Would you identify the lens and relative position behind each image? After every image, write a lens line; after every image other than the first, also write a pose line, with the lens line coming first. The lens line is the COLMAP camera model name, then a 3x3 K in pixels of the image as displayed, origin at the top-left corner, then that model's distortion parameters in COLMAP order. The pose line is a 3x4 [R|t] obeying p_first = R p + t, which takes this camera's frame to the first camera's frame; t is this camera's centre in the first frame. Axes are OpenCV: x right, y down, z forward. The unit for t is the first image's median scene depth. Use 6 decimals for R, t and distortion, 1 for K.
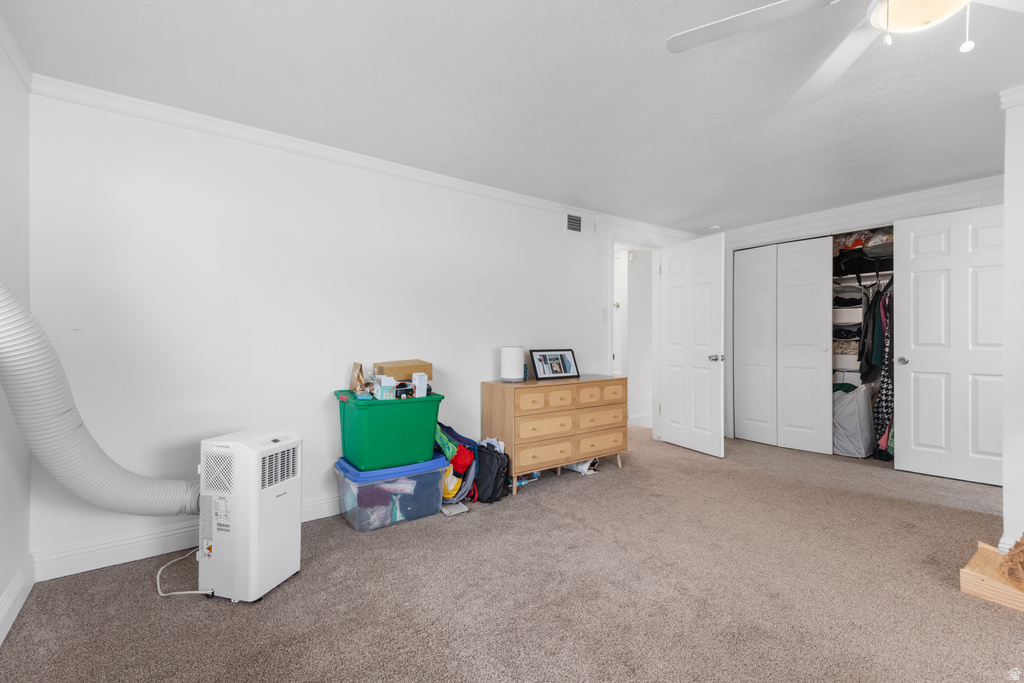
lens RADIAL K [[463.9, 0, 506.9], [0, 463.9, 343.8], [0, 0, 1]] dist [0.023266, -0.000424]
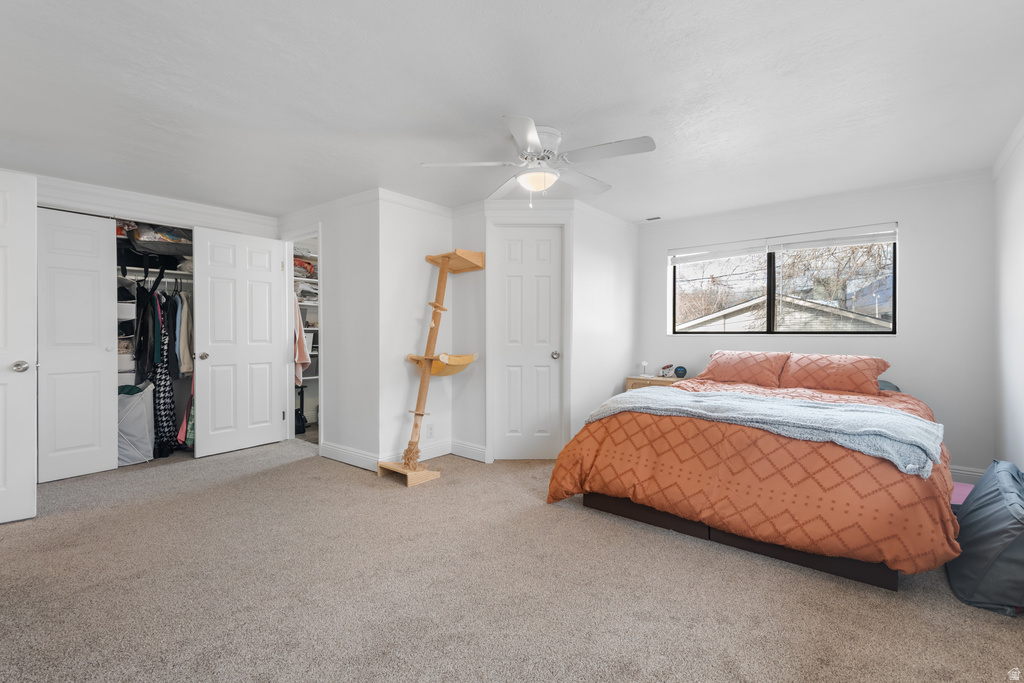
lens RADIAL K [[473.3, 0, 515.9], [0, 473.3, 336.3], [0, 0, 1]] dist [0.023538, 0.000067]
pose [[-0.232039, -0.005203, 0.972693, -0.374146], [0.011606, 0.999900, 0.008118, -0.010340], [-0.972637, 0.013173, -0.231955, 0.503414]]
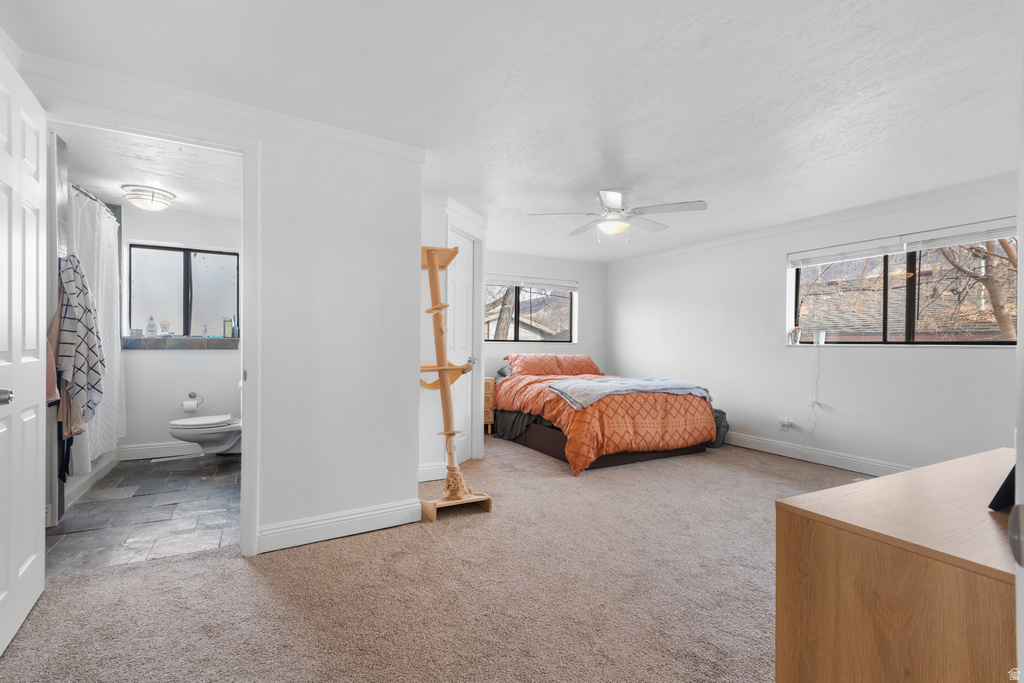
lens RADIAL K [[463.9, 0, 506.9], [0, 463.9, 343.8], [0, 0, 1]] dist [0.023266, -0.000424]
pose [[-0.990001, -0.006820, 0.140895, 0.342810], [-0.004802, 0.999881, 0.014655, -0.016391], [-0.140978, 0.013832, -0.989916, 1.205067]]
